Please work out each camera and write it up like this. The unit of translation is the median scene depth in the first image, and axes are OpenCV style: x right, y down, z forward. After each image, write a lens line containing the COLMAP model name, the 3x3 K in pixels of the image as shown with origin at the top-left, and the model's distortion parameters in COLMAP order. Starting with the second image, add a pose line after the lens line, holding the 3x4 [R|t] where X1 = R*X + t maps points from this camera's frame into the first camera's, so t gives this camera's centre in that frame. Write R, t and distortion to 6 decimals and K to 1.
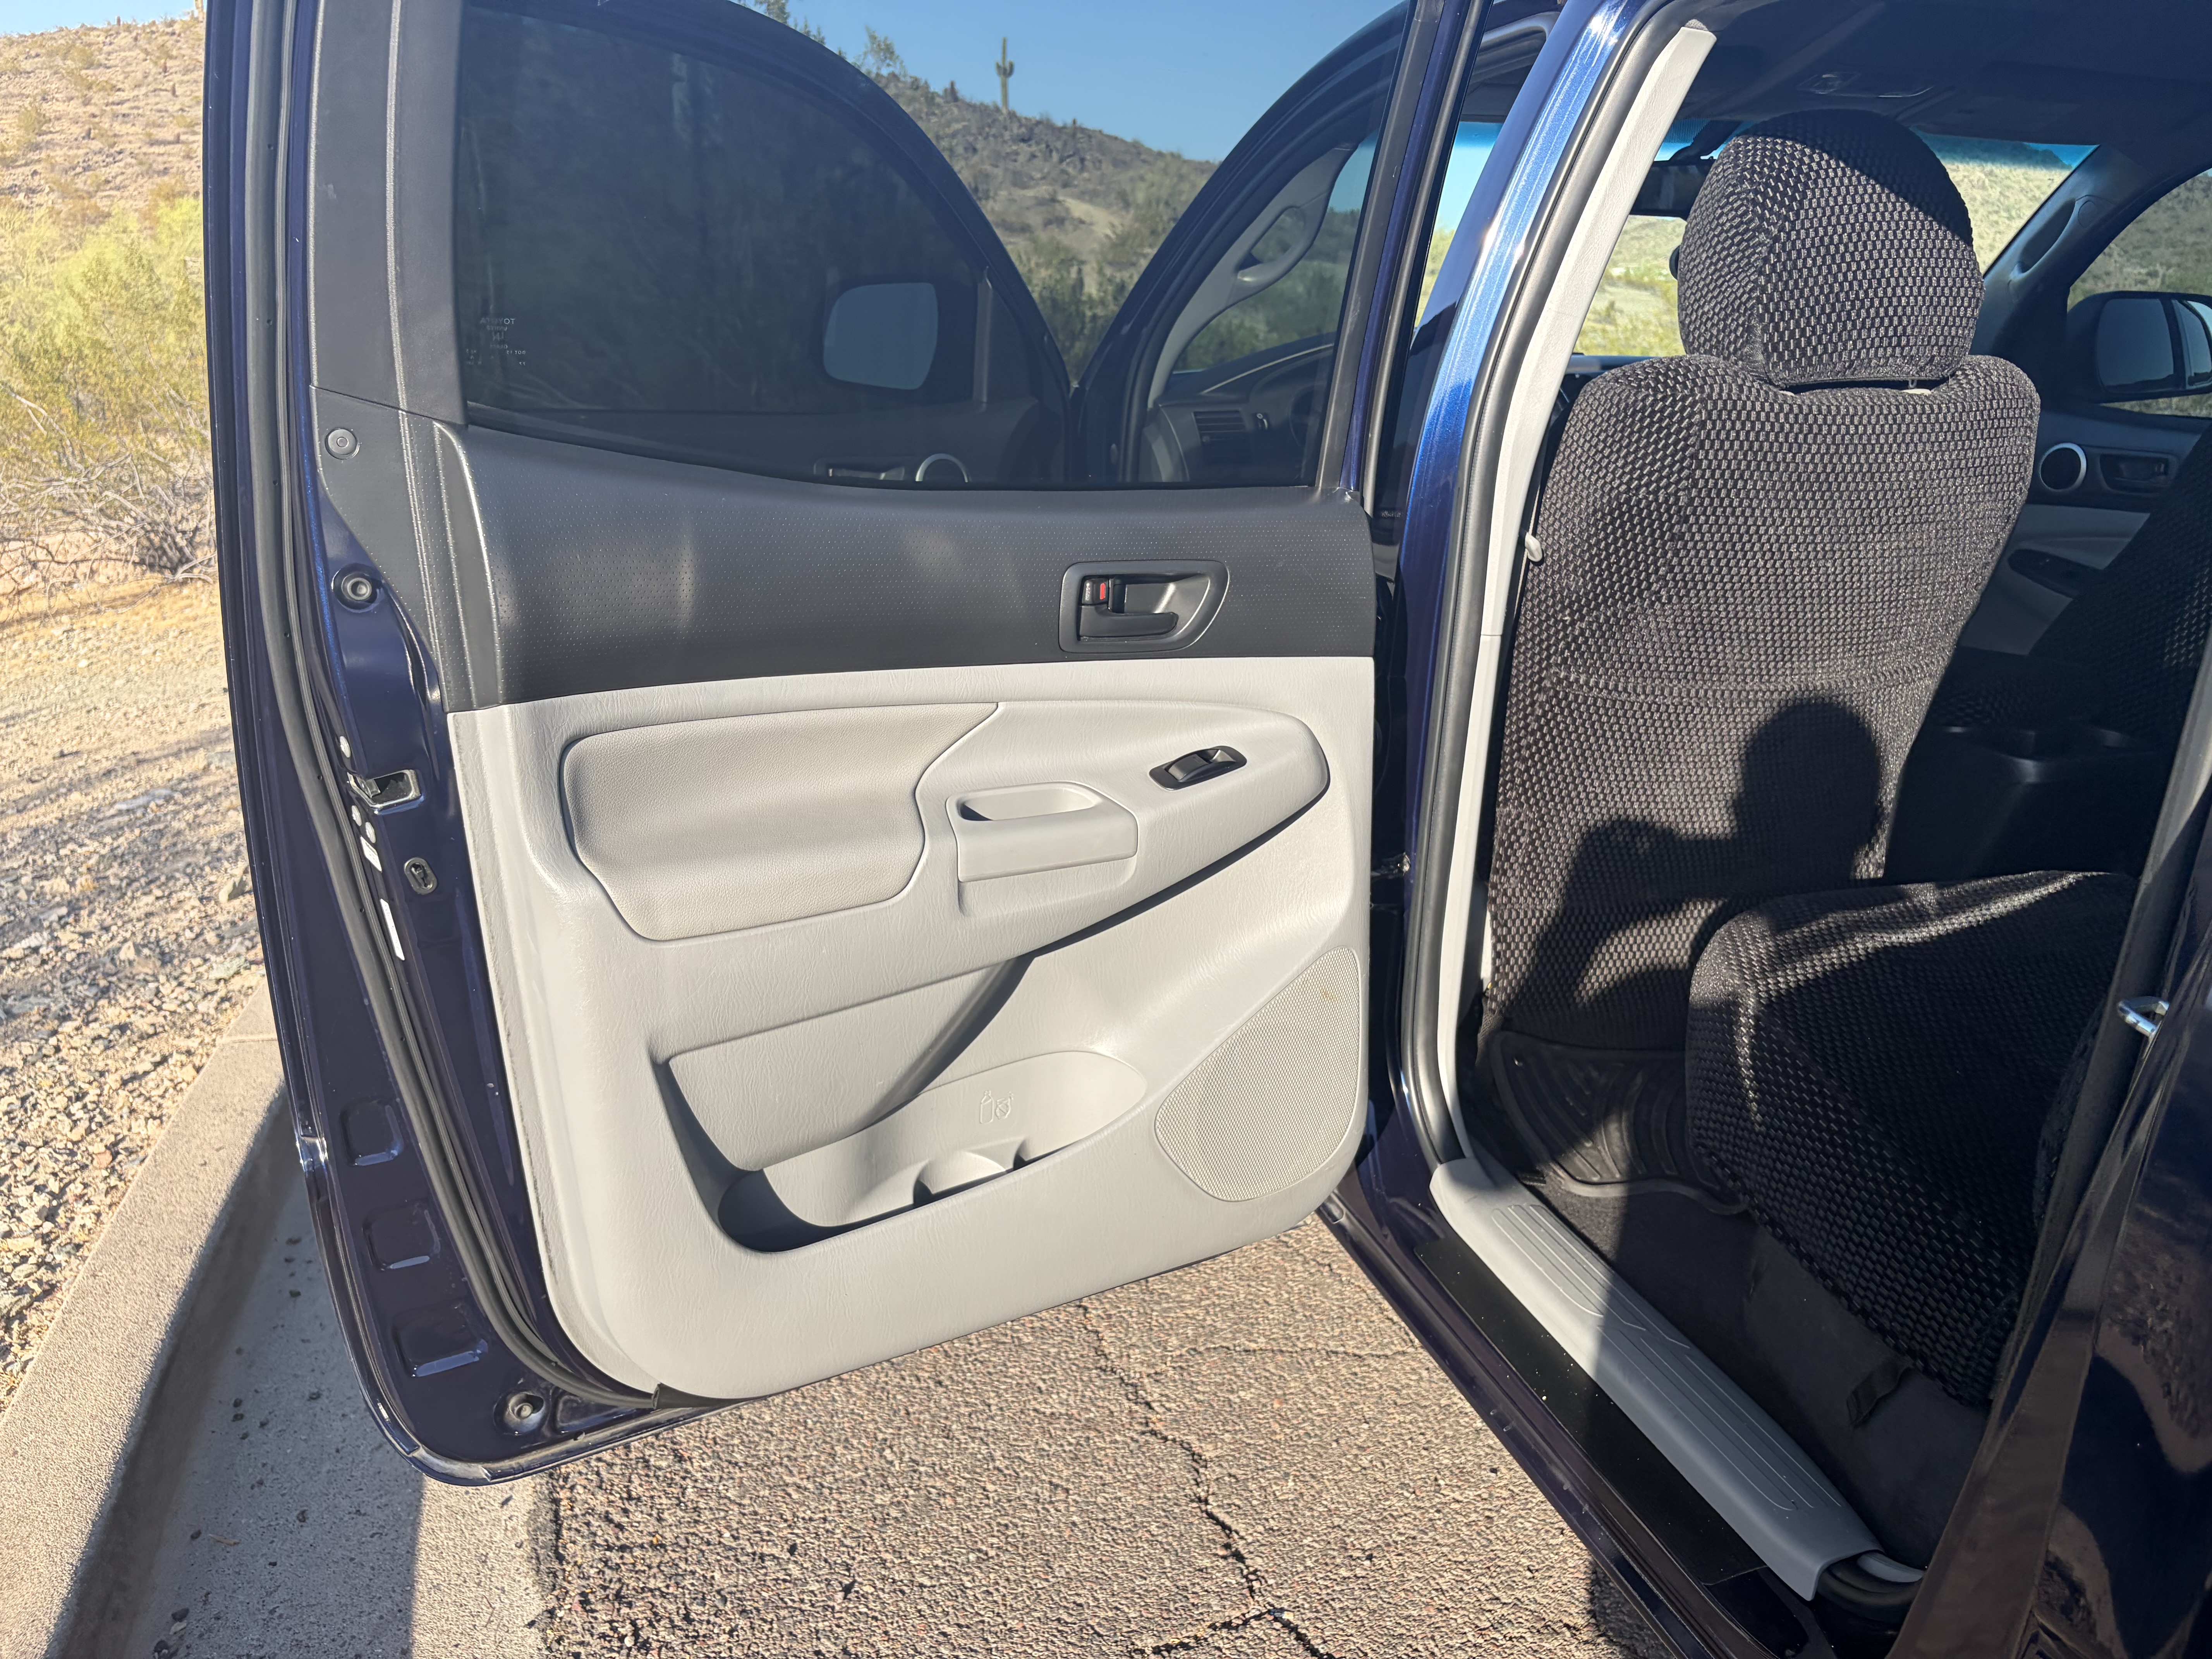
lens RADIAL K [[1646.2, 0, 1153.6], [0, 1646.2, 821.3], [0, 0, 1]] dist [0.070331, -0.087403]
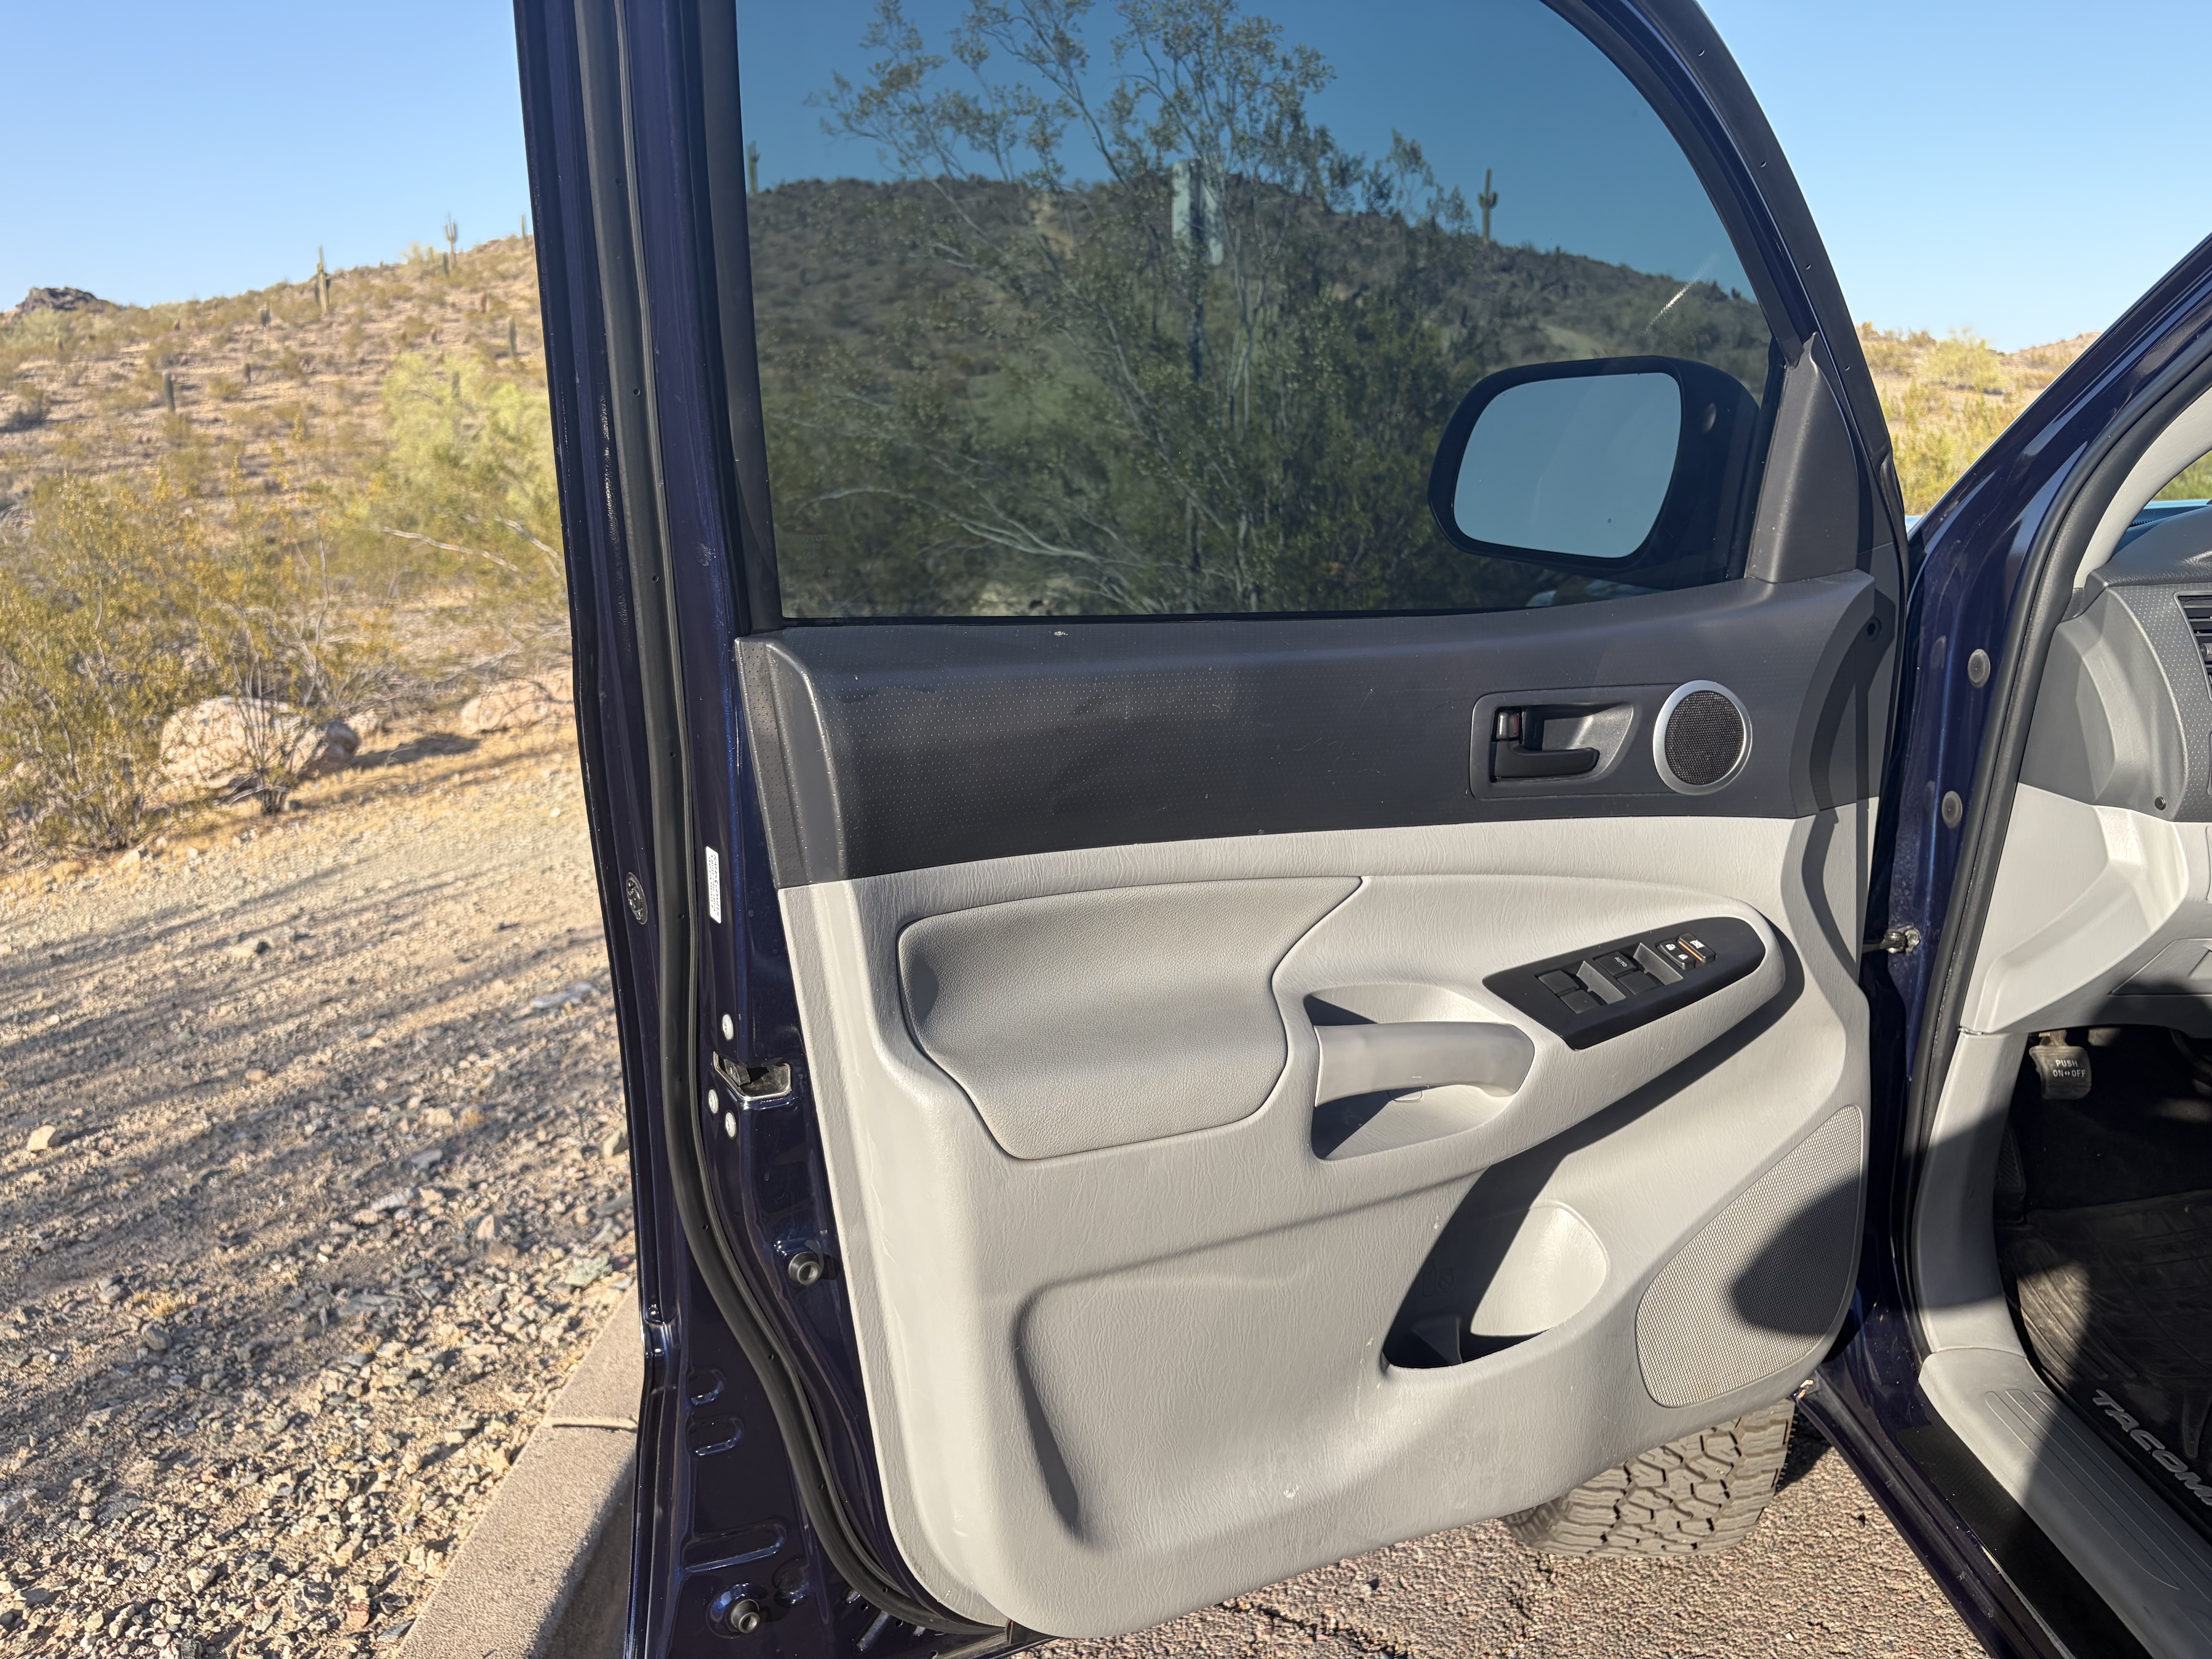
lens RADIAL K [[1660.6, 0, 1102.7], [0, 1660.6, 859.6], [0, 0, 1]] dist [0.004841, -0.005720]
pose [[0.957587, 0.053376, -0.283157, -0.100135], [-0.068630, 0.996662, -0.044221, -0.080589], [0.279851, 0.061779, 0.958054, 0.278076]]
